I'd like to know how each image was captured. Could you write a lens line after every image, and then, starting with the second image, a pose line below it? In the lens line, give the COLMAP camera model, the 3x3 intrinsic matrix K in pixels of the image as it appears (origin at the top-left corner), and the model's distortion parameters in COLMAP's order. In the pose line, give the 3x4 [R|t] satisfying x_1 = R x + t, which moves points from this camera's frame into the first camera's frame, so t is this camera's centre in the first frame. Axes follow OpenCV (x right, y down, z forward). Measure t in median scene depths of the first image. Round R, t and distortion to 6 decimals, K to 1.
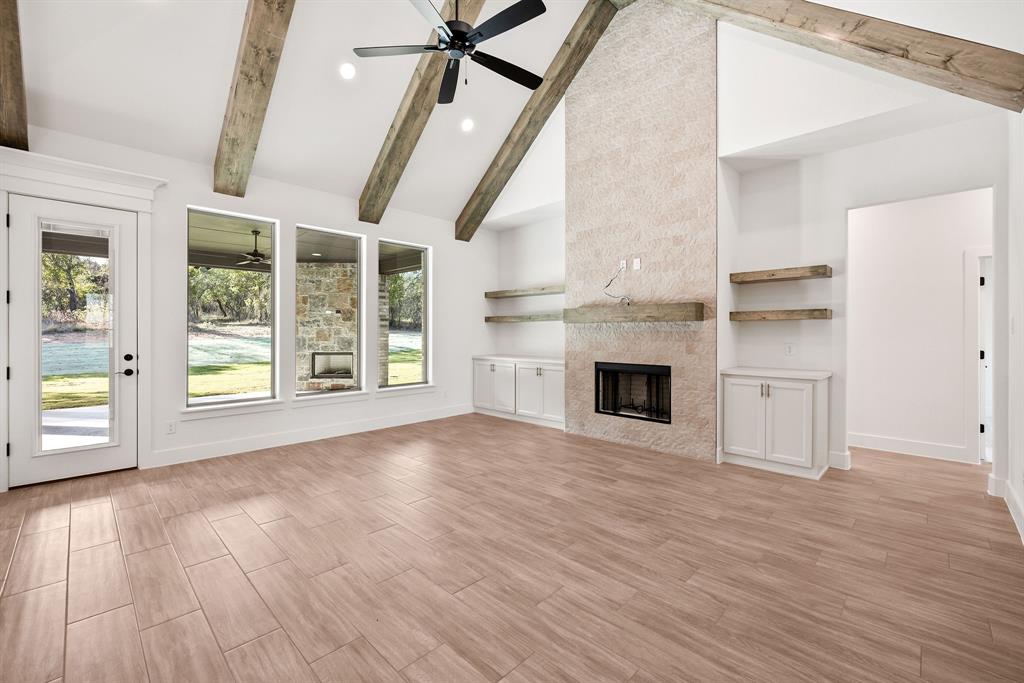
lens RADIAL K [[431.8, 0, 510.5], [0, 431.8, 332.9], [0, 0, 1]] dist [-0.000773, -0.003395]
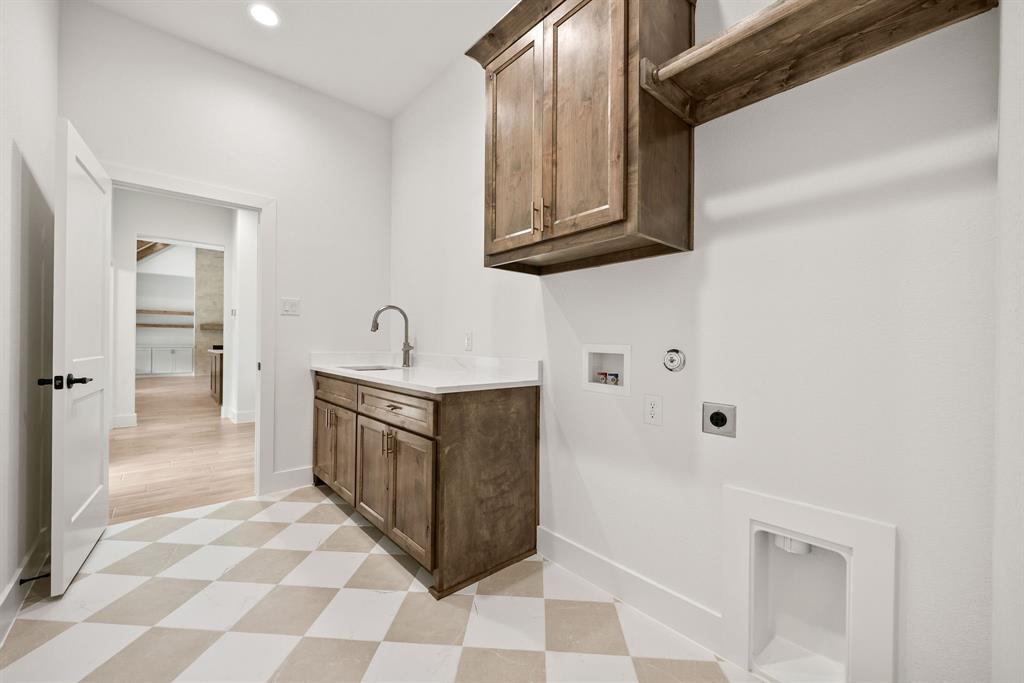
lens RADIAL K [[411.2, 0, 512.9], [0, 411.2, 343.3], [0, 0, 1]] dist [-0.000118, -0.001319]
pose [[0.087560, 0.002309, 0.996157, -2.546230], [-0.009130, 0.999957, -0.001516, 0.051028], [-0.996117, -0.008962, 0.087577, -1.213873]]
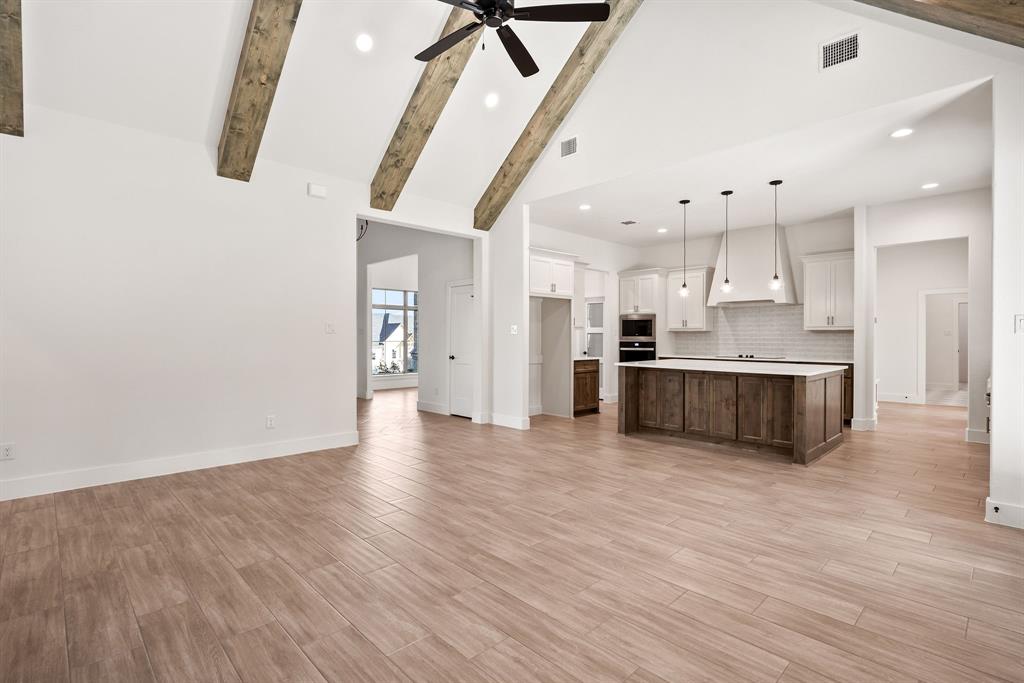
lens RADIAL K [[487.3, 0, 508.8], [0, 487.3, 336.5], [0, 0, 1]] dist [0.000879, -0.003279]
pose [[-0.999674, -0.004003, 0.025213, -0.133263], [-0.004001, 0.999992, 0.000141, 0.009394], [-0.025213, 0.000040, -0.999682, 1.469628]]
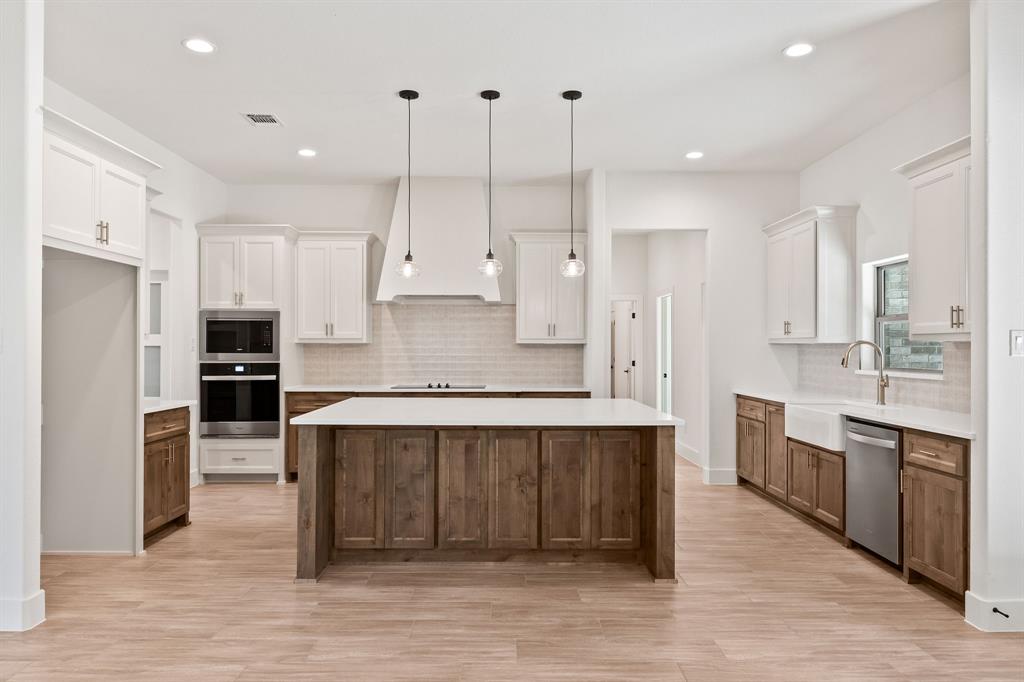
lens RADIAL K [[677.5, 0, 509.7], [0, 677.5, 346.8], [0, 0, 1]] dist [0.014758, -0.015462]
pose [[-0.703710, -0.004117, -0.710476, 0.012497], [-0.003230, 0.999991, -0.002596, -0.004886], [0.710480, 0.000468, -0.703717, 0.836059]]
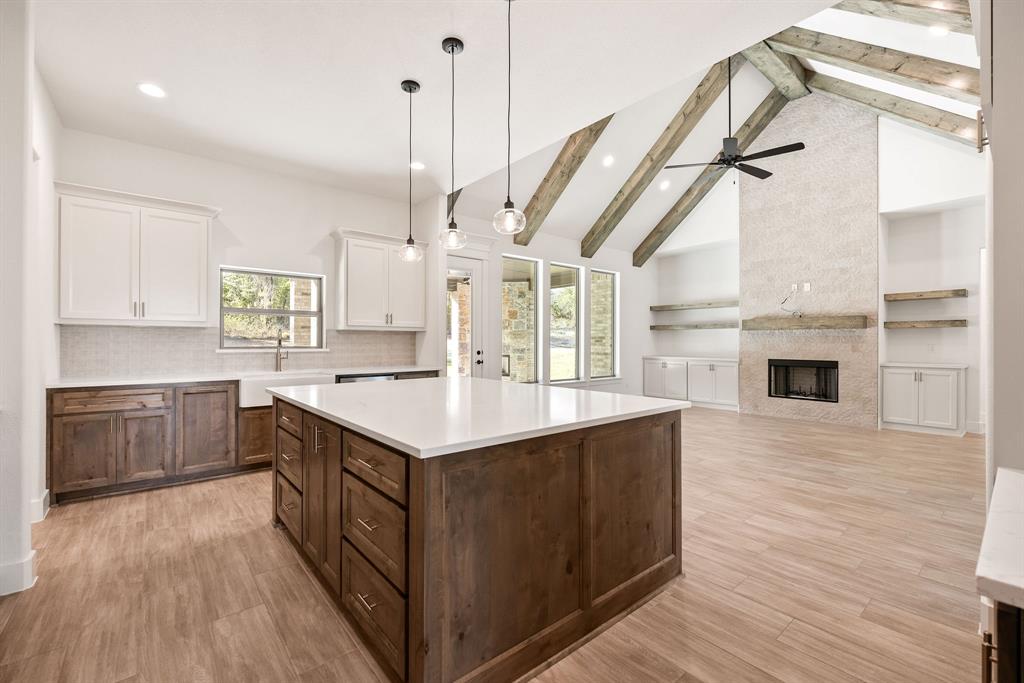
lens RADIAL K [[431.8, 0, 511.5], [0, 431.8, 341.5], [0, 0, 1]] dist [-0.000773, -0.003395]
pose [[0.995160, -0.000144, -0.098270, -0.574518], [0.000185, 1.000000, 0.000406, 0.014369], [0.098269, -0.000422, 0.995160, -0.519766]]
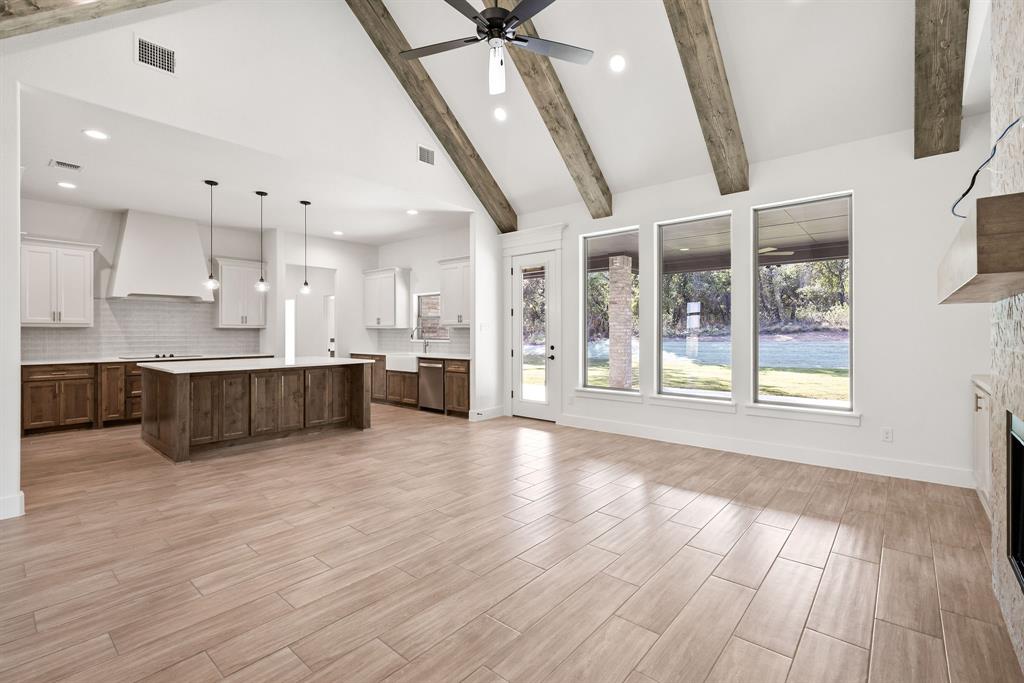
lens RADIAL K [[457.1, 0, 511.3], [0, 457.1, 332.3], [0, 0, 1]] dist [0.000842, -0.002414]
pose [[0.068953, -0.002202, -0.997617, 0.653087], [0.002029, 0.999996, -0.002067, 0.005743], [0.997618, -0.001882, 0.068957, 0.698766]]
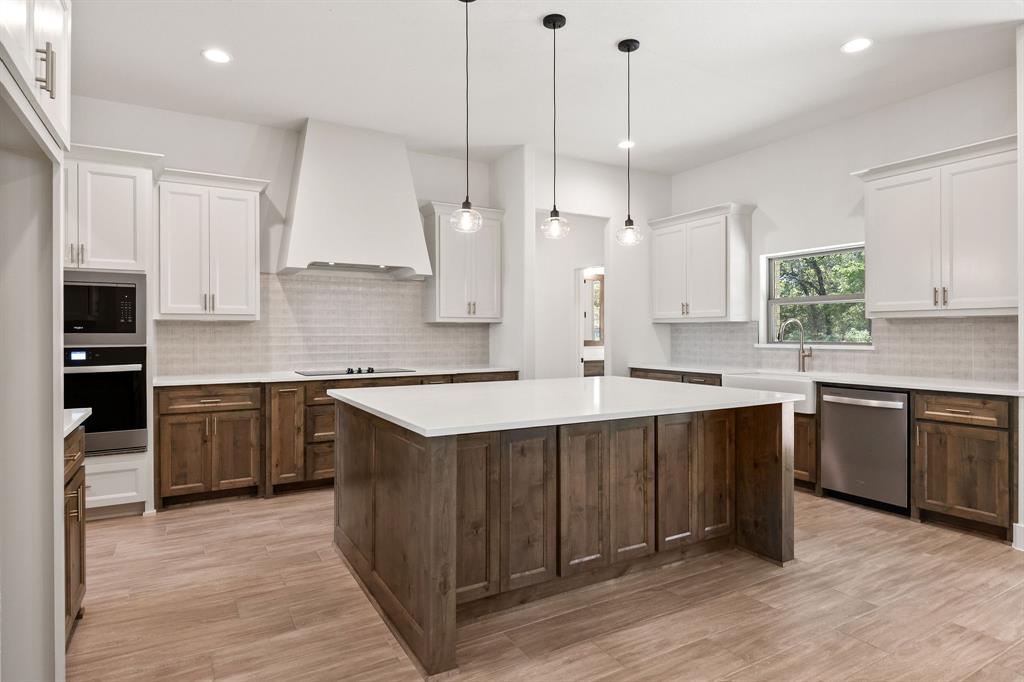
lens RADIAL K [[567.9, 0, 512.2], [0, 567.9, 333.8], [0, 0, 1]] dist [0.008093, -0.009966]
pose [[-0.264518, -0.000177, -0.964381, 0.018376], [0.002290, 0.999997, -0.000811, 0.010170], [0.964378, -0.002423, -0.264517, 0.213194]]
